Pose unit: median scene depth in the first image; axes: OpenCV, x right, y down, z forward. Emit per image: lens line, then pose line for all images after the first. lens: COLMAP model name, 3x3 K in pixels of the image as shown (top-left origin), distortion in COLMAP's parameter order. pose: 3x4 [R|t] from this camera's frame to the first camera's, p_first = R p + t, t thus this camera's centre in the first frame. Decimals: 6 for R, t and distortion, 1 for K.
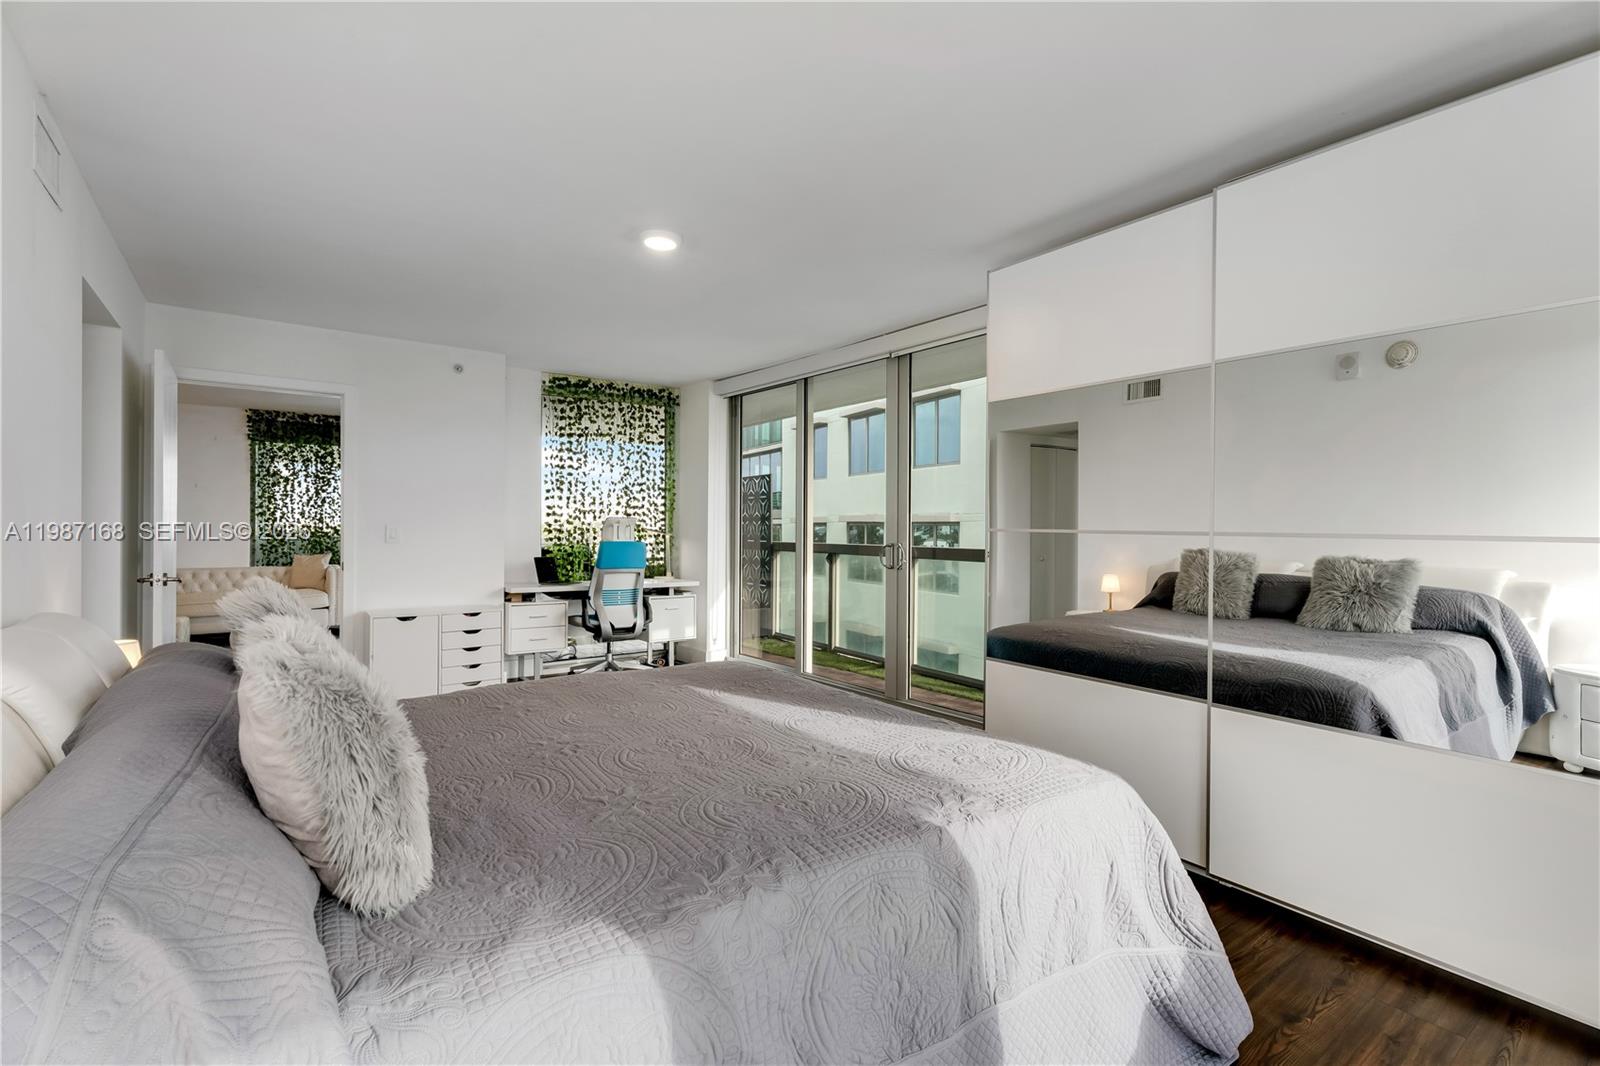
lens RADIAL K [[713.1, 0, 797.9], [0, 713.1, 524.6], [0, 0, 1]] dist [-0.001652, -0.000910]
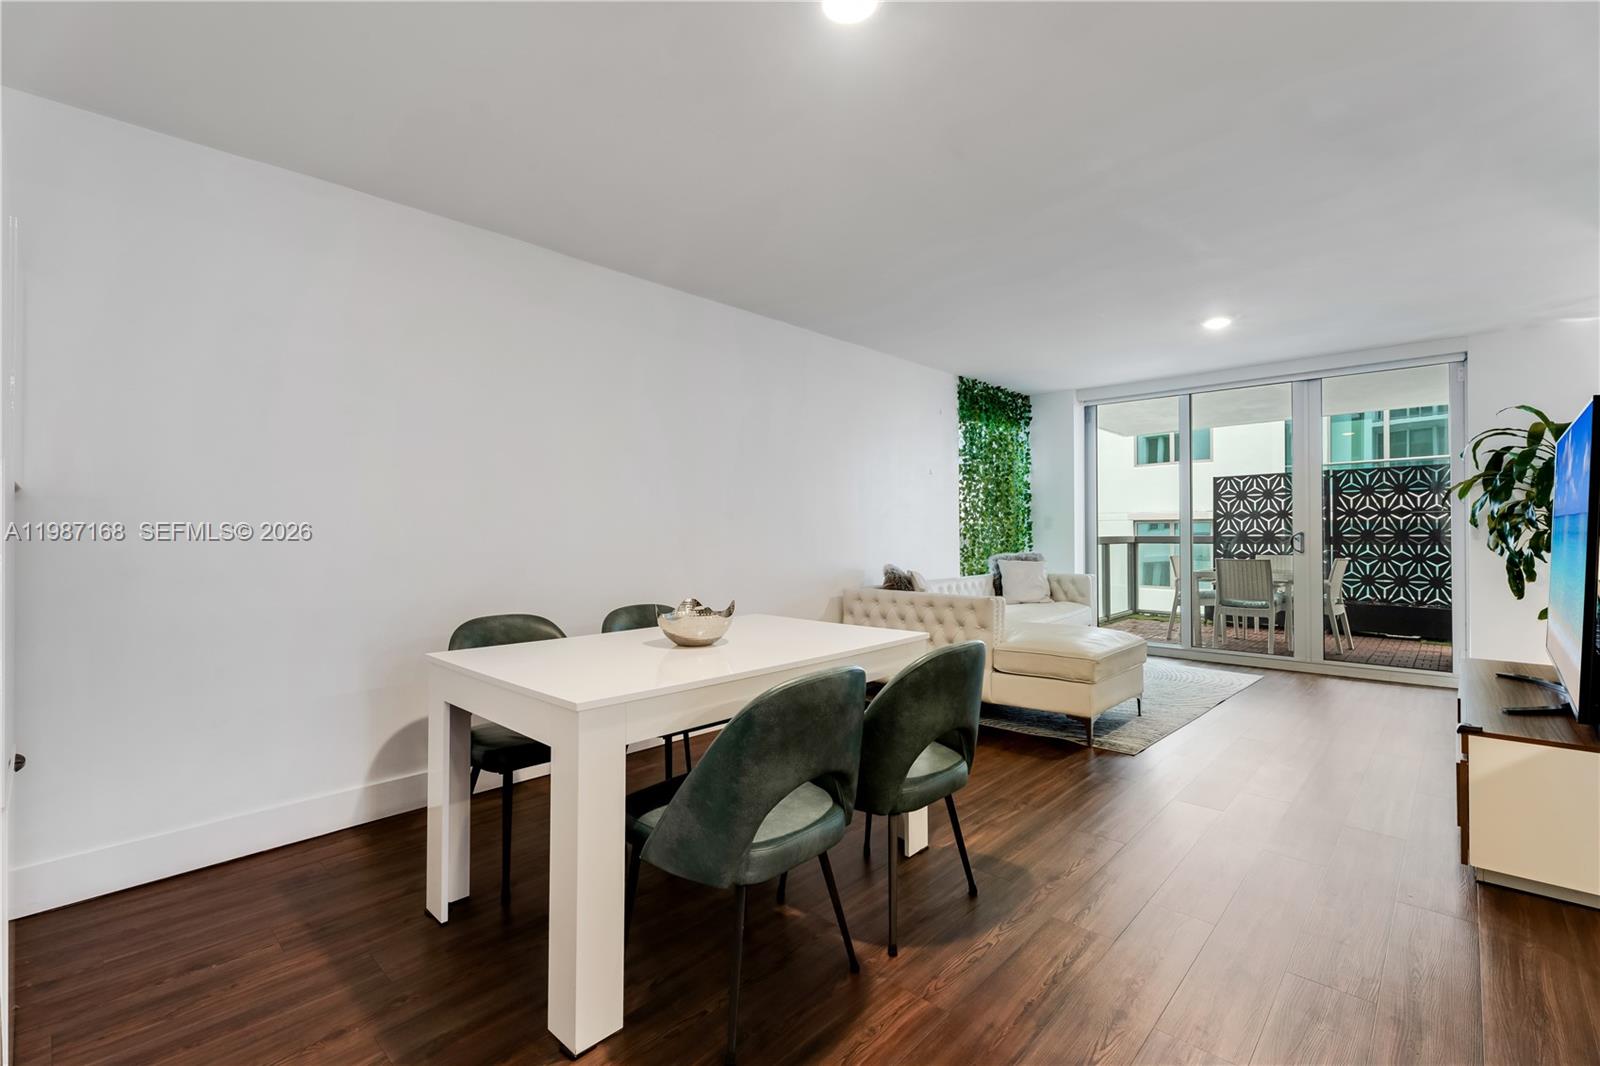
lens RADIAL K [[713.1, 0, 788.0], [0, 713.1, 529.1], [0, 0, 1]] dist [-0.001652, -0.000910]
pose [[0.982656, -0.010496, 0.185138, -1.076104], [0.010657, 0.999943, 0.000124, 0.005014], [-0.185129, 0.001851, 0.982712, 0.252708]]
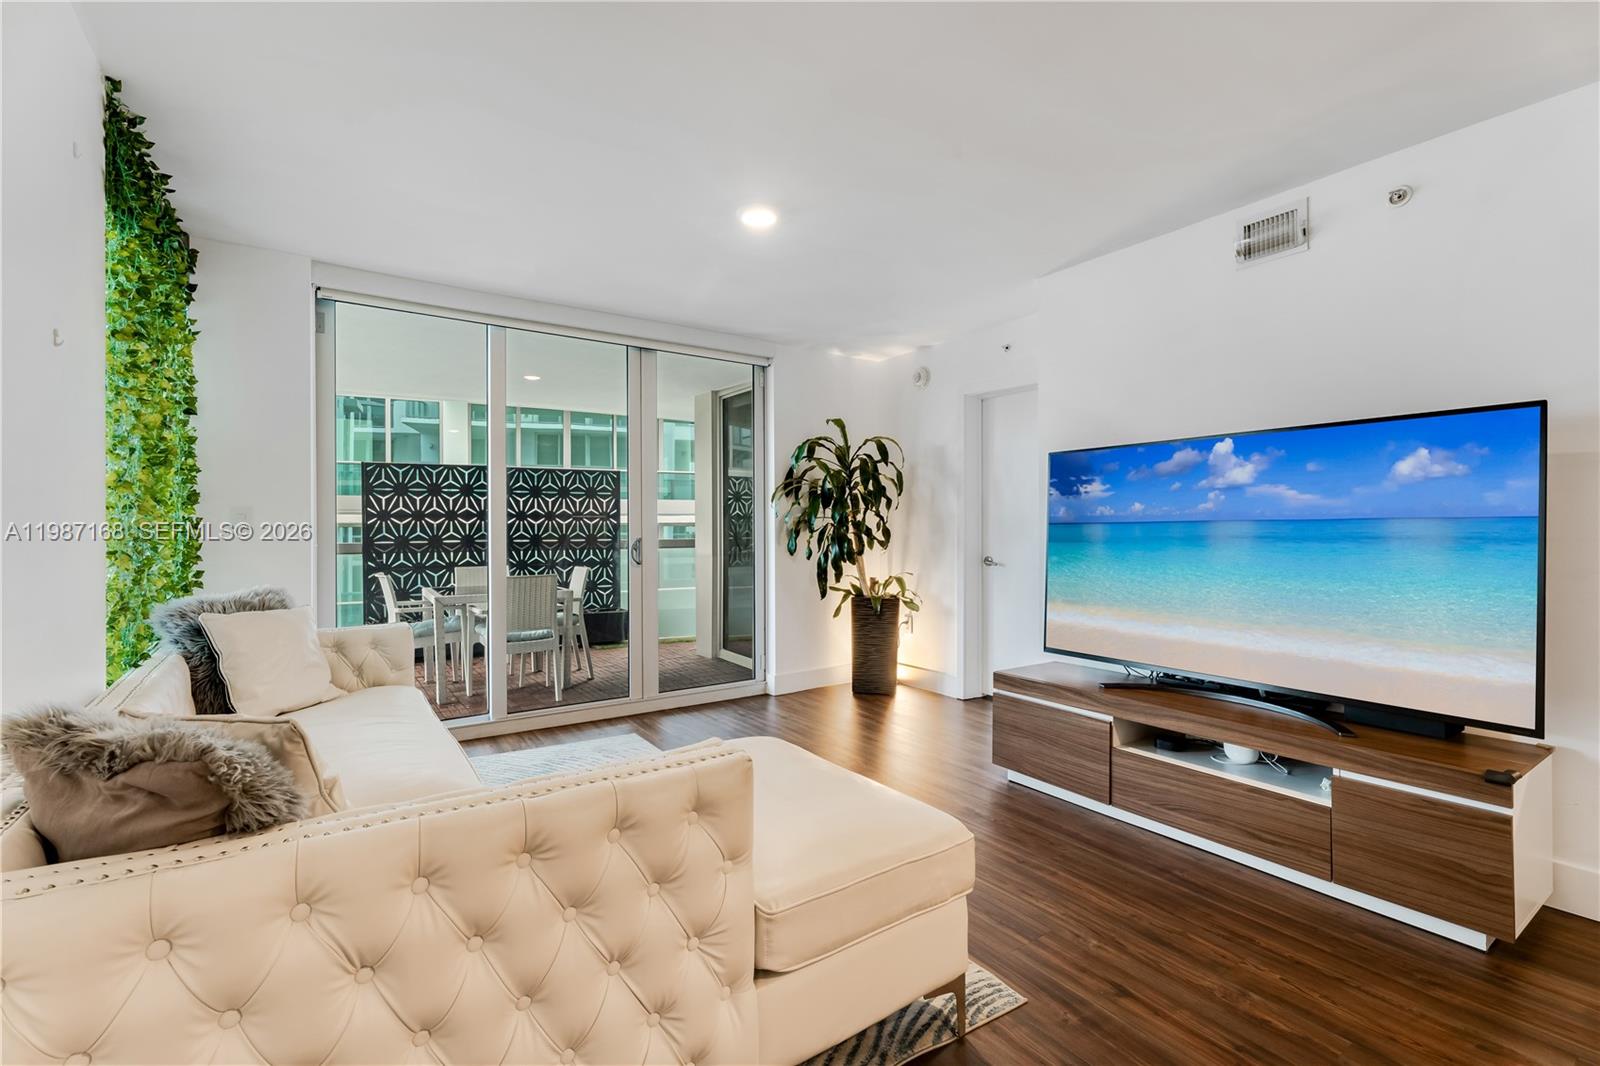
lens RADIAL K [[713.1, 0, 802.5], [0, 713.1, 534.1], [0, 0, 1]] dist [-0.001652, -0.000910]
pose [[0.025934, -0.016573, 0.999526, -1.007015], [-0.000371, 0.999862, 0.016588, -0.001006], [-0.999664, -0.000801, 0.025924, 0.710956]]
